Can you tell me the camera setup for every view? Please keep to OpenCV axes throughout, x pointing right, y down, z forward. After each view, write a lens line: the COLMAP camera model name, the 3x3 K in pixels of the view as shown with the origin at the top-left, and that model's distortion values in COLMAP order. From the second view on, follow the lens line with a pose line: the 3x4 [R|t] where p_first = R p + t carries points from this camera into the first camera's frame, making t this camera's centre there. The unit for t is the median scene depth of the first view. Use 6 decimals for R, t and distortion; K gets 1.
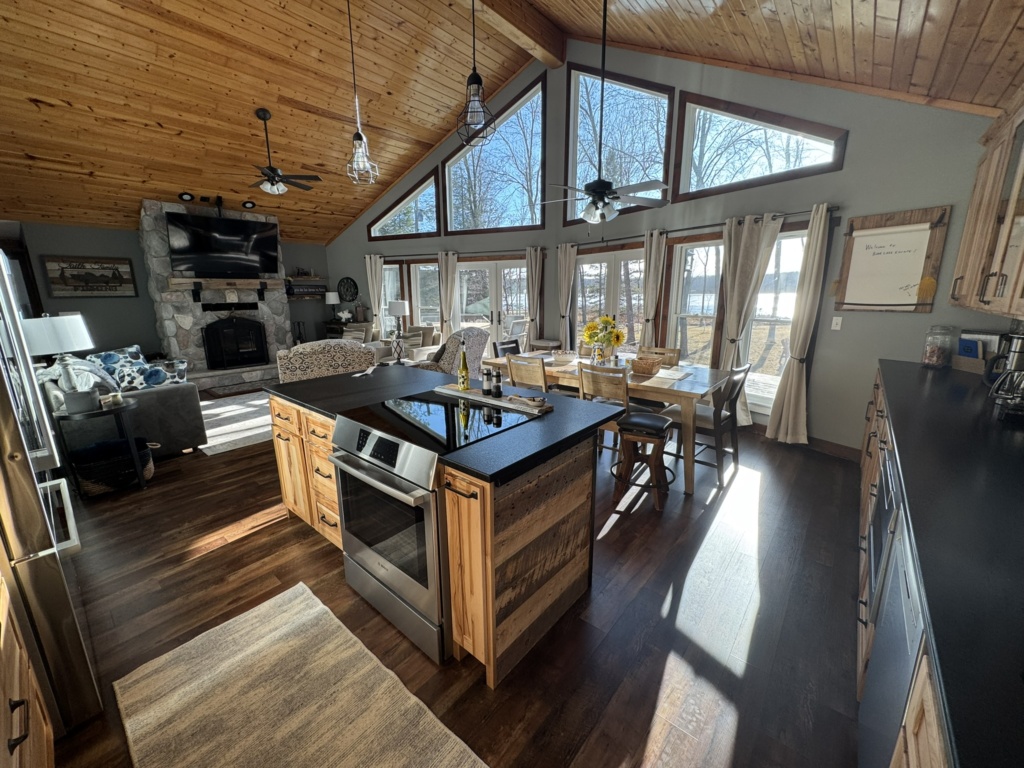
lens RADIAL K [[407.0, 0, 512.0], [0, 407.0, 384.0], [0, 0, 1]] dist [0.000860, 0.000048]
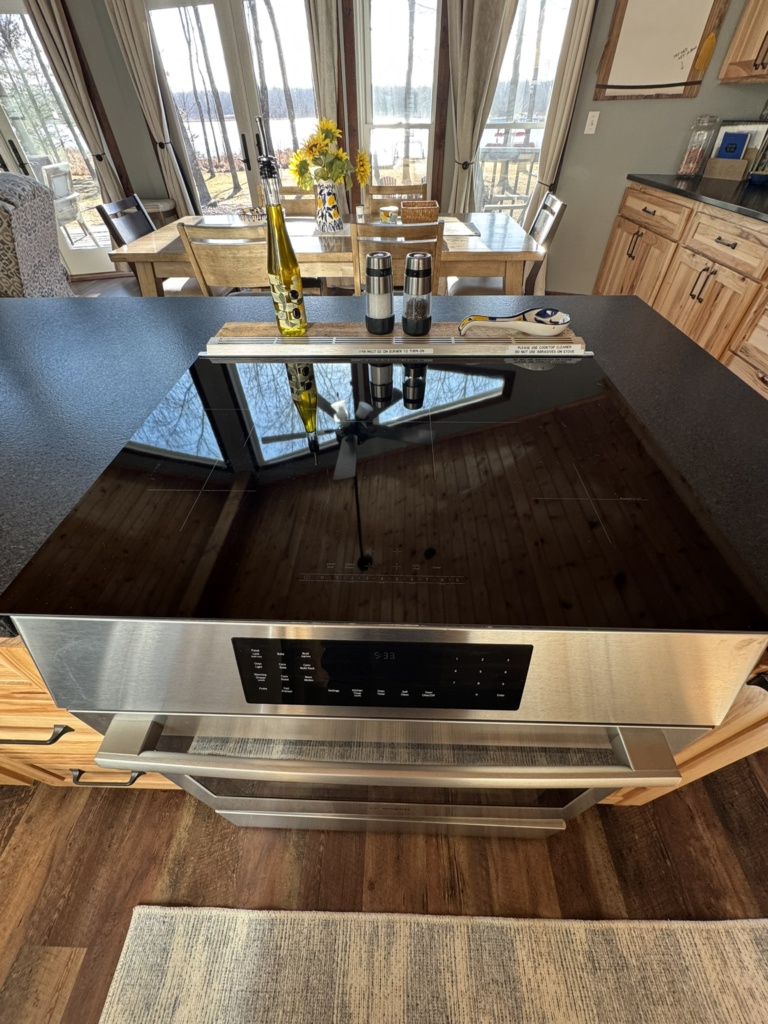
lens RADIAL K [[415.0, 0, 384.0], [0, 415.0, 512.0], [0, 0, 1]] dist [0.000522, -0.000011]
pose [[0.780646, -0.438514, 0.445306, -0.284651], [0.148600, 0.822323, 0.549275, -0.046846], [-0.607050, -0.362617, 0.707106, 0.597209]]
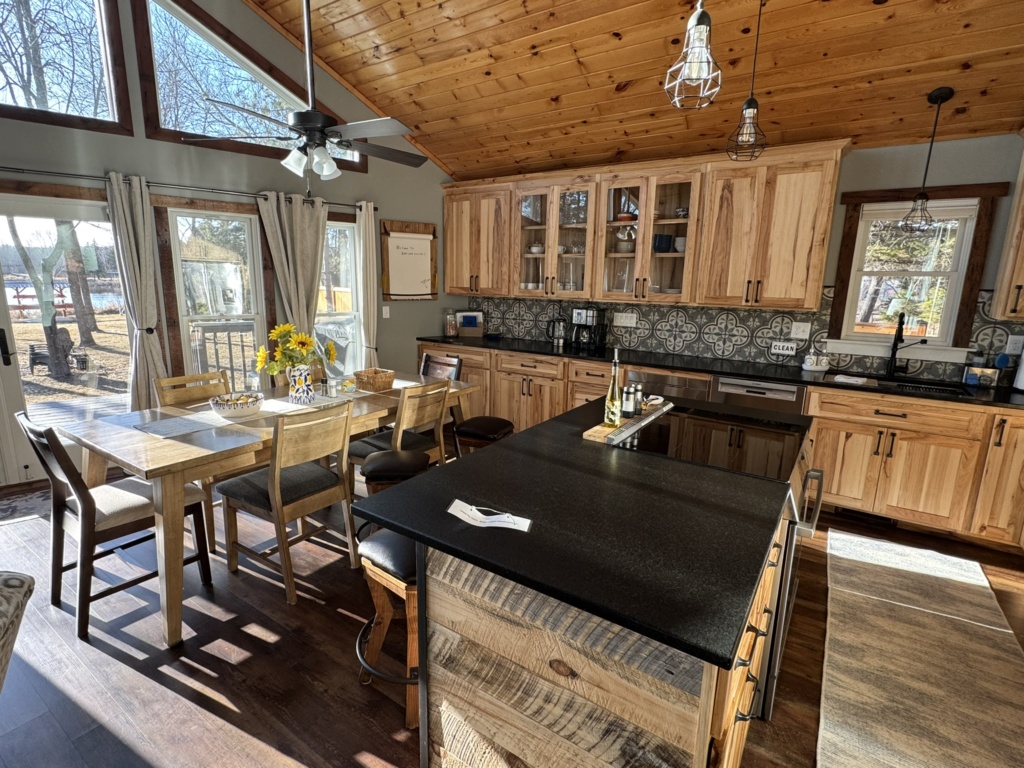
lens RADIAL K [[507.4, 0, 512.0], [0, 507.4, 384.0], [0, 0, 1]] dist [0.001359, 0.000117]
pose [[-0.116490, -0.196830, 0.973493, -0.933561], [0.201254, 0.955154, 0.217204, -0.282899], [-0.972588, 0.221222, -0.071653, 1.179527]]
